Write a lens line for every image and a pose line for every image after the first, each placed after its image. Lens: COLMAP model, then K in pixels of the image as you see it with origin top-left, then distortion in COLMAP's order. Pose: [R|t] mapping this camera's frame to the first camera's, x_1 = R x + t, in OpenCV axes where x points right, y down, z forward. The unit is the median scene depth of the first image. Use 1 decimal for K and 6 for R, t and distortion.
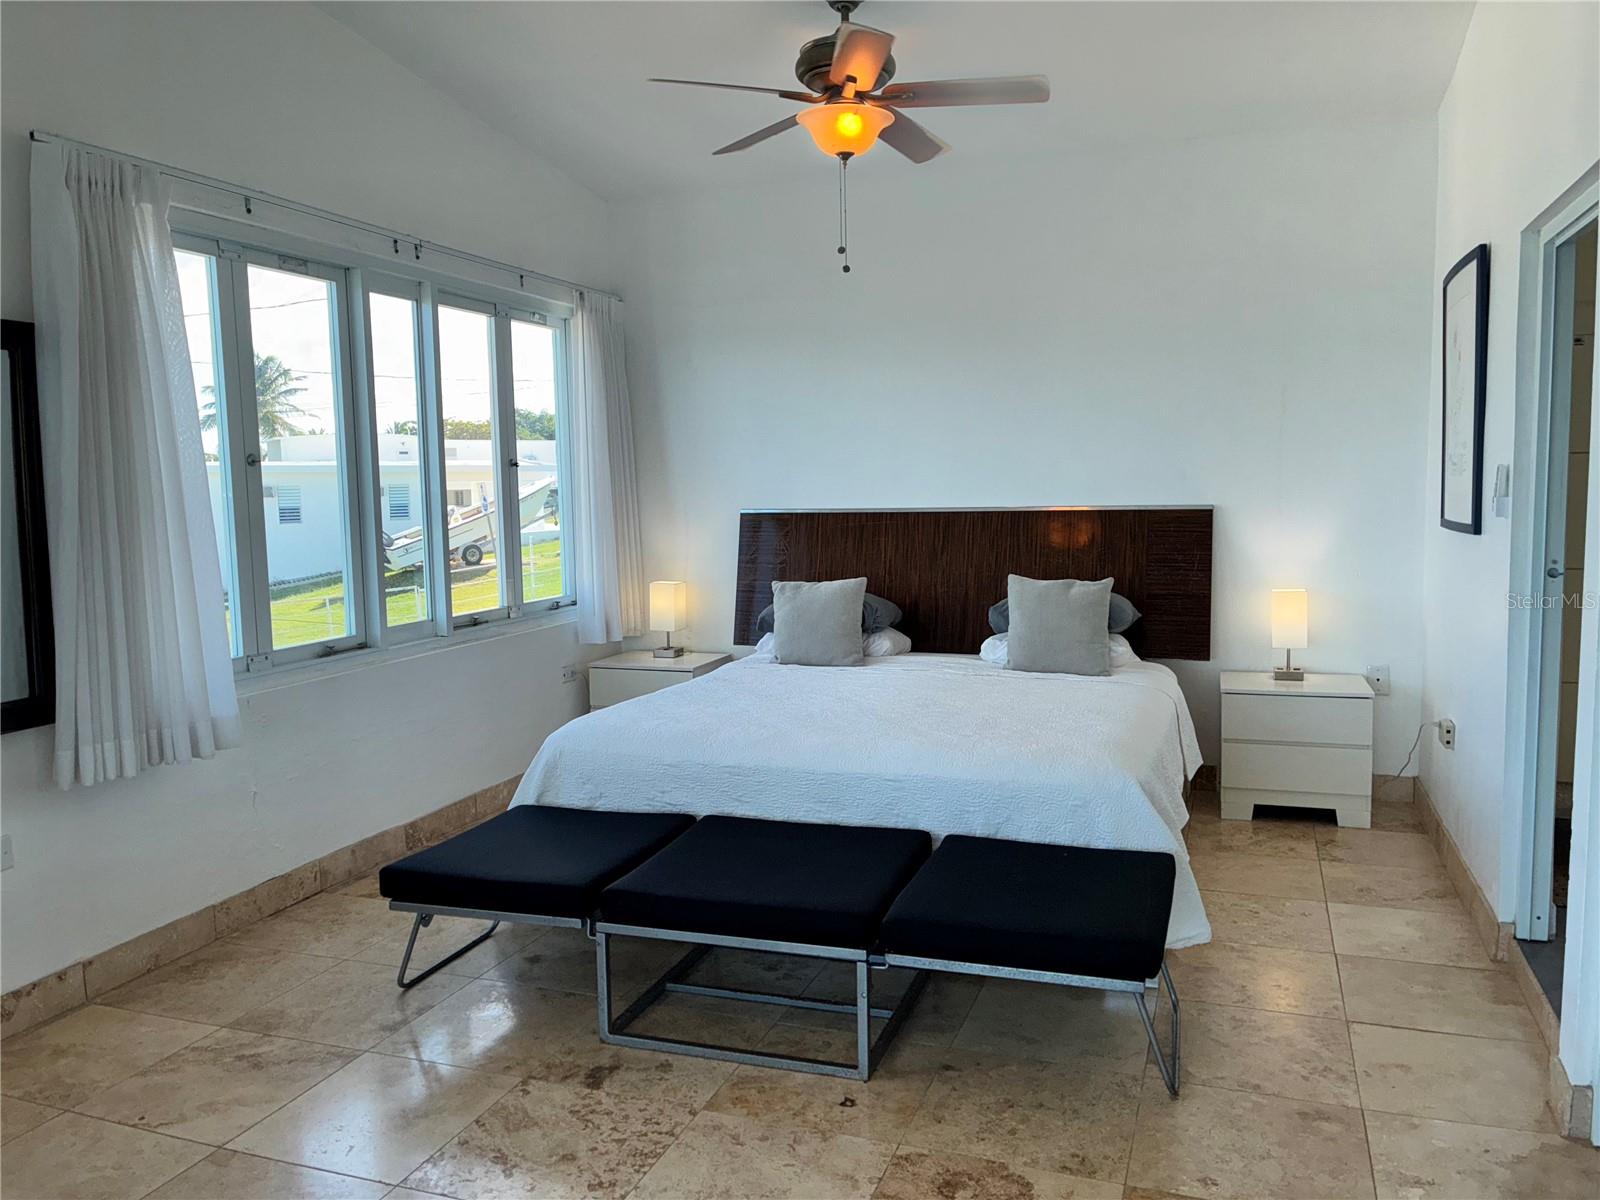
lens RADIAL K [[1224.4, 0, 800.0], [0, 1224.4, 600.0], [0, 0, 1]] dist [0.029276, -0.005376]
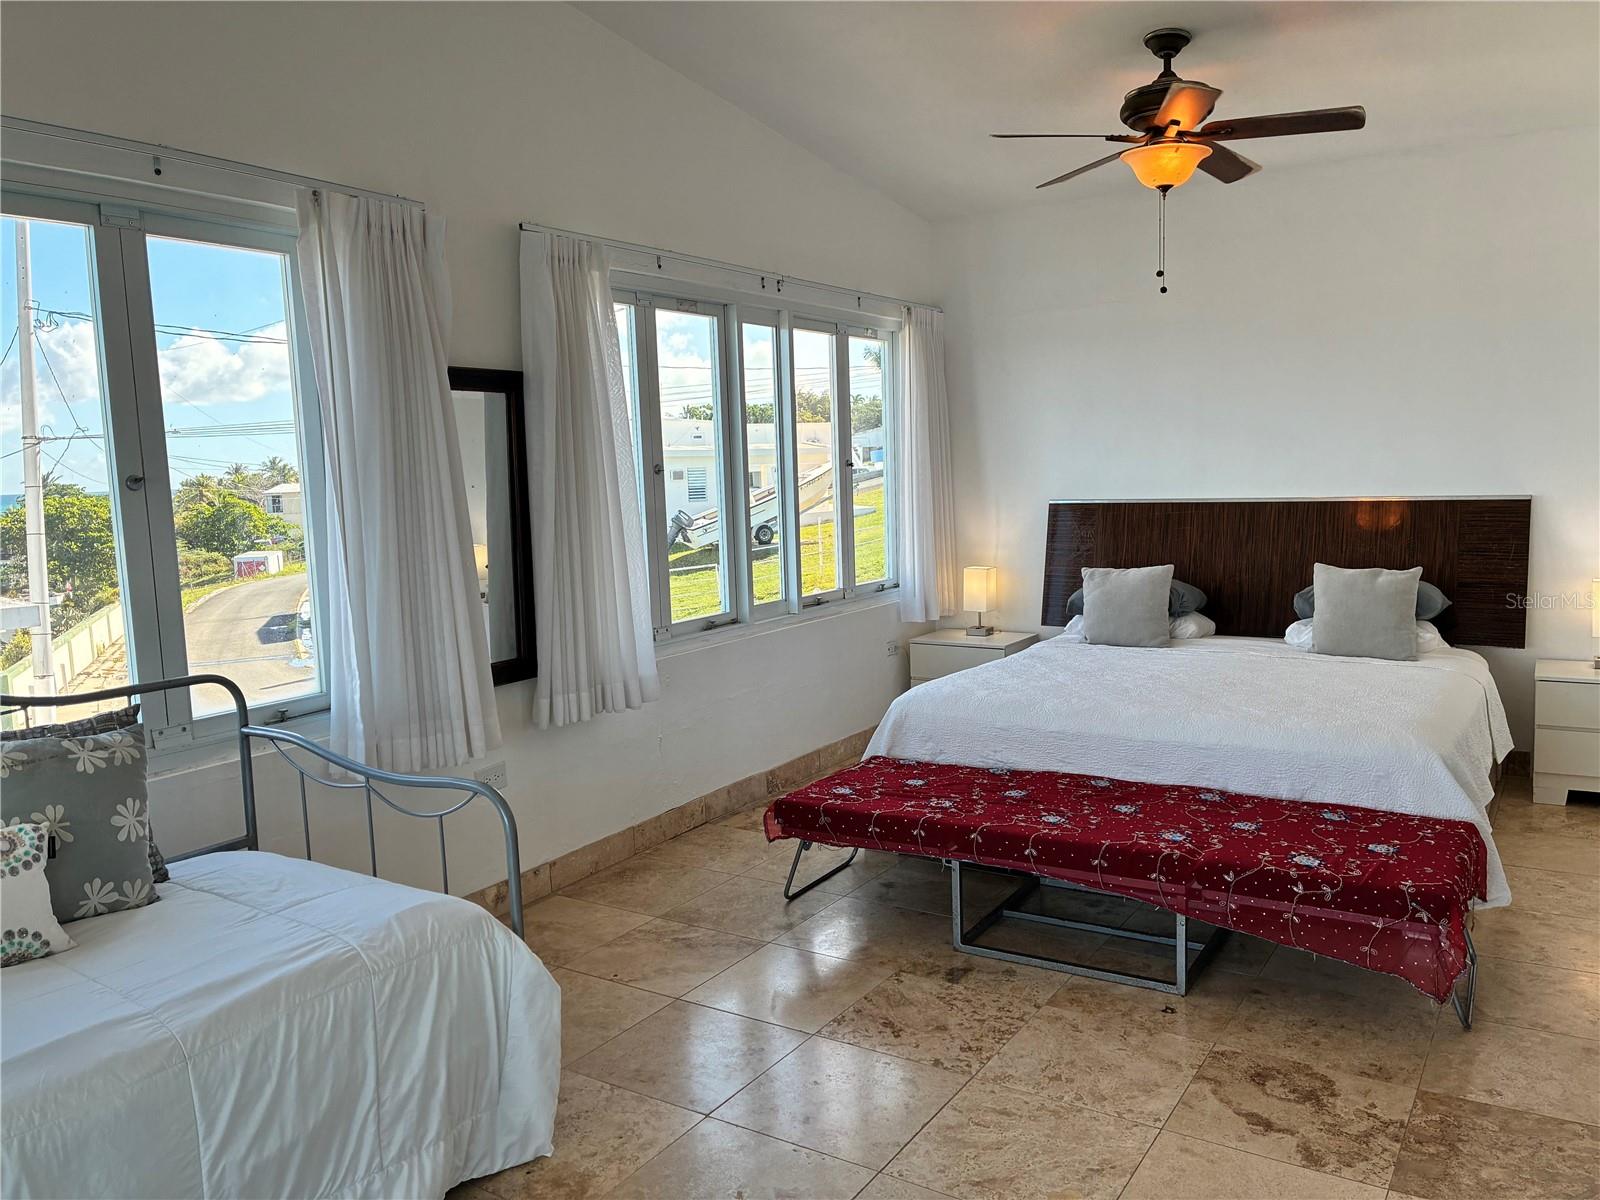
lens RADIAL K [[1214.2, 0, 815.8], [0, 1214.2, 598.3], [0, 0, 1]] dist [0.064793, -0.082951]
pose [[0.977162, 0.010972, -0.212214, -0.032190], [-0.007486, 0.999824, 0.017223, -0.006898], [0.212366, -0.015241, 0.977071, -0.155848]]
